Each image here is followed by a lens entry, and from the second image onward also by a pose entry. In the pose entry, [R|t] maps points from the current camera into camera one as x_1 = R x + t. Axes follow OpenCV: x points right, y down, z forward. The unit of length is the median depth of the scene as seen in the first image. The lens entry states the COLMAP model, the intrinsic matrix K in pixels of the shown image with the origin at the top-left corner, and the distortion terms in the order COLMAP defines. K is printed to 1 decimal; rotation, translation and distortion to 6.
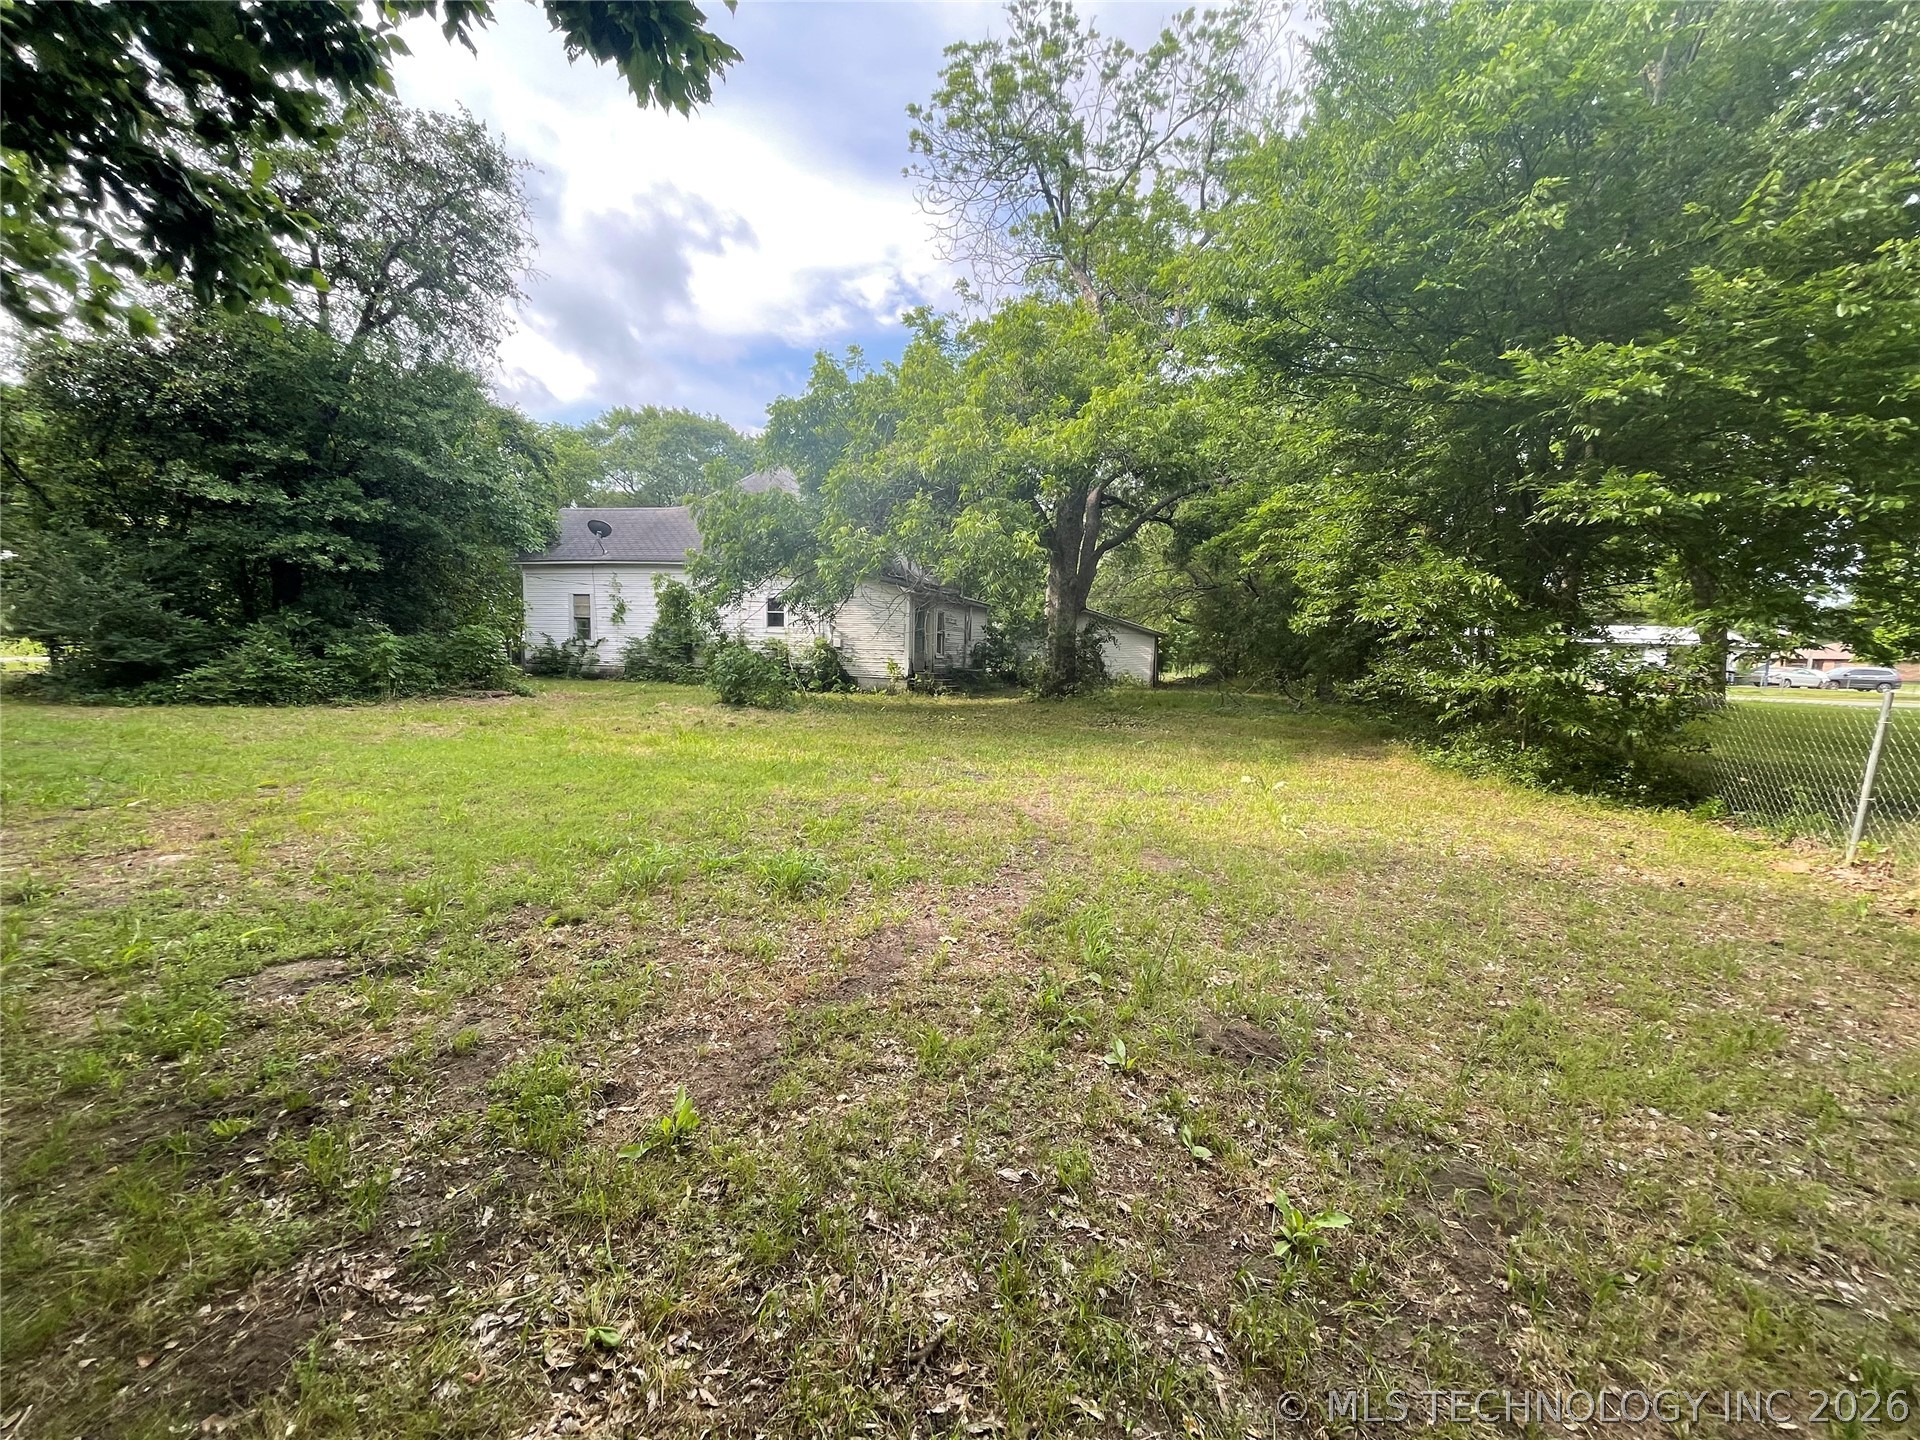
lens RADIAL K [[776.4, 0, 969.2], [0, 776.4, 732.5], [0, 0, 1]] dist [0.004019, -0.000060]
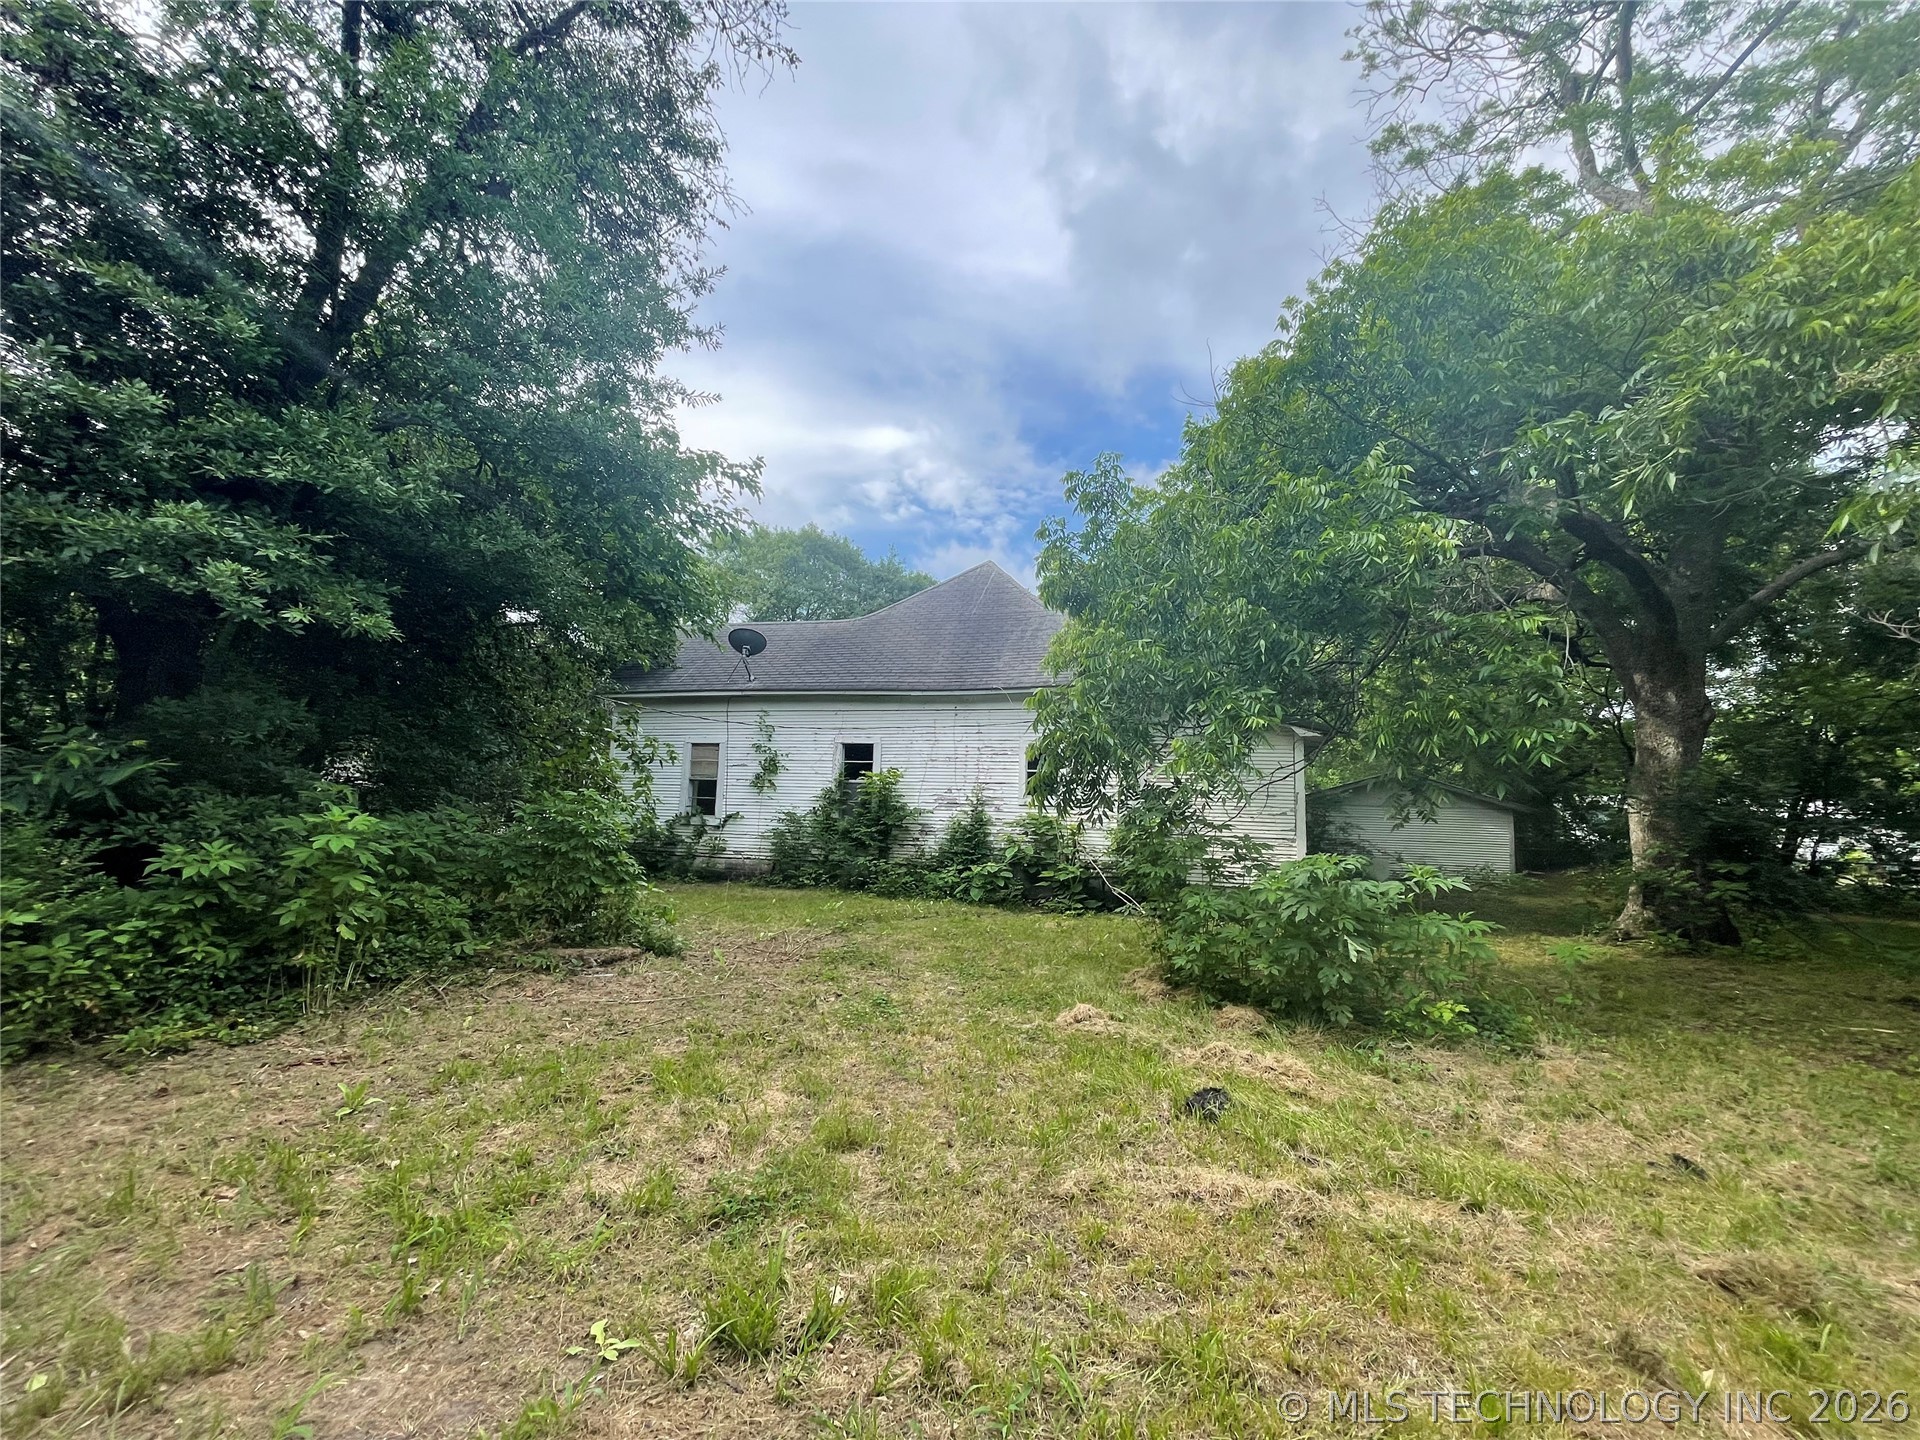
lens RADIAL K [[776.4, 0, 976.4], [0, 776.4, 747.3], [0, 0, 1]] dist [0.004019, -0.000060]
pose [[0.999947, 0.003242, -0.009772, -0.278374], [-0.005113, 0.980173, -0.198077, -0.052416], [0.008936, 0.198117, 0.980138, 0.392519]]
